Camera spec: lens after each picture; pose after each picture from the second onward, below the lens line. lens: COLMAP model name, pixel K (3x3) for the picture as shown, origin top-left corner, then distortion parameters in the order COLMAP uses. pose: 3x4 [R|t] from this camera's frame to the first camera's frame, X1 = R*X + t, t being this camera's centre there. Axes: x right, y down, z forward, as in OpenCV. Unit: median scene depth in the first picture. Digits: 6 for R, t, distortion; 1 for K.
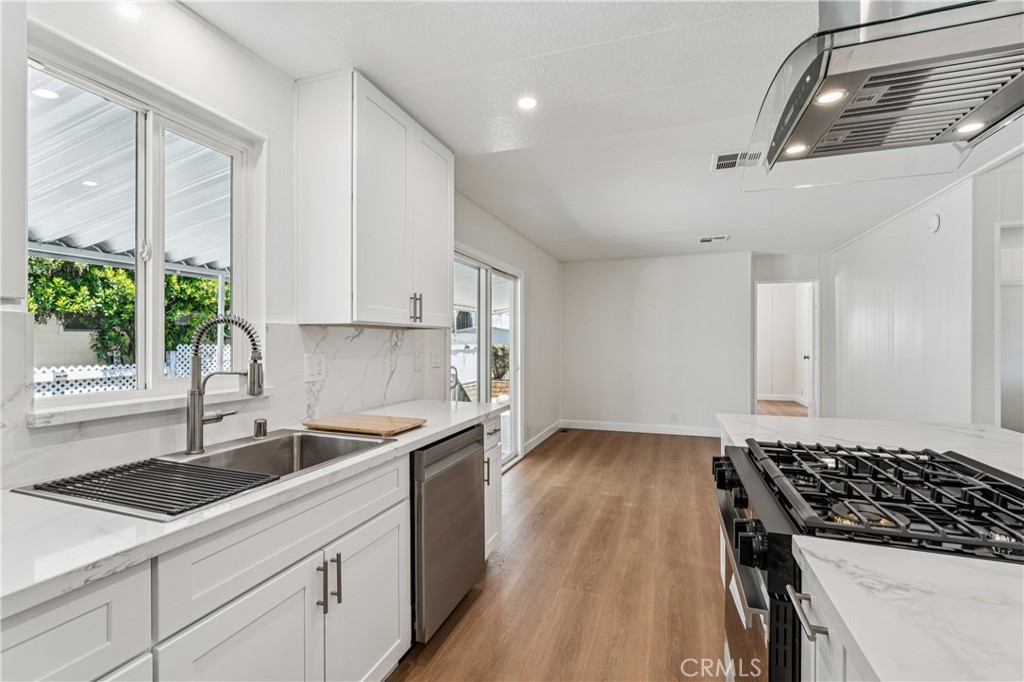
lens RADIAL K [[466.8, 0, 504.0], [0, 466.8, 339.5], [0, 0, 1]] dist [-0.000900, 0.000634]
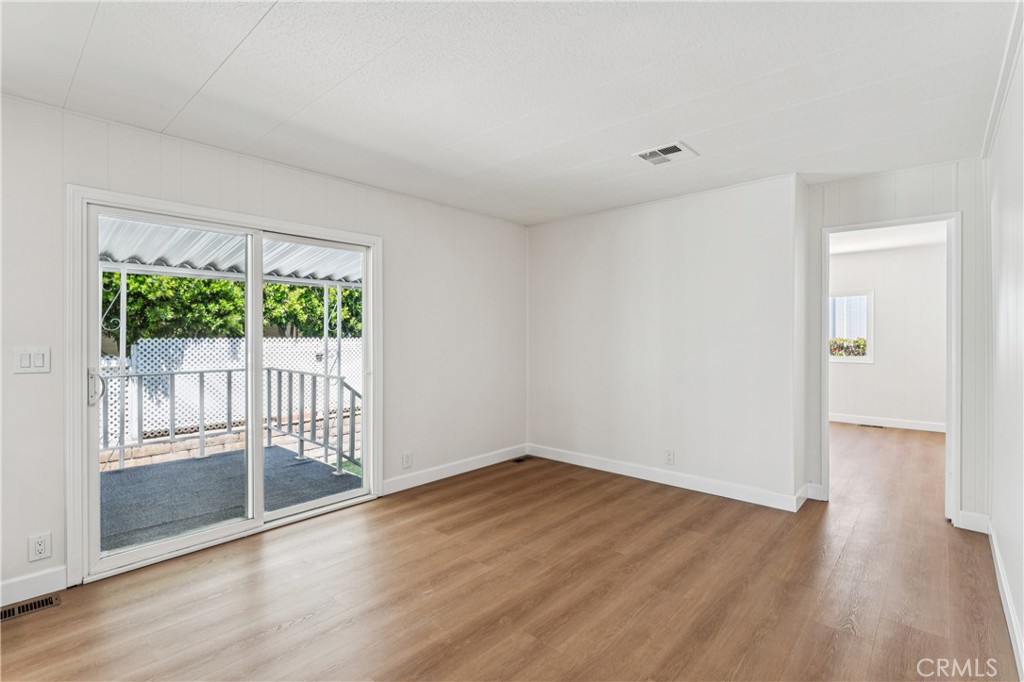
lens RADIAL K [[466.8, 0, 518.3], [0, 466.8, 334.3], [0, 0, 1]] dist [-0.000900, 0.000634]
pose [[0.918369, 0.000827, -0.395725, 0.474938], [-0.000005, 0.999998, 0.002079, -0.000292], [0.395726, -0.001908, 0.918367, 0.383903]]
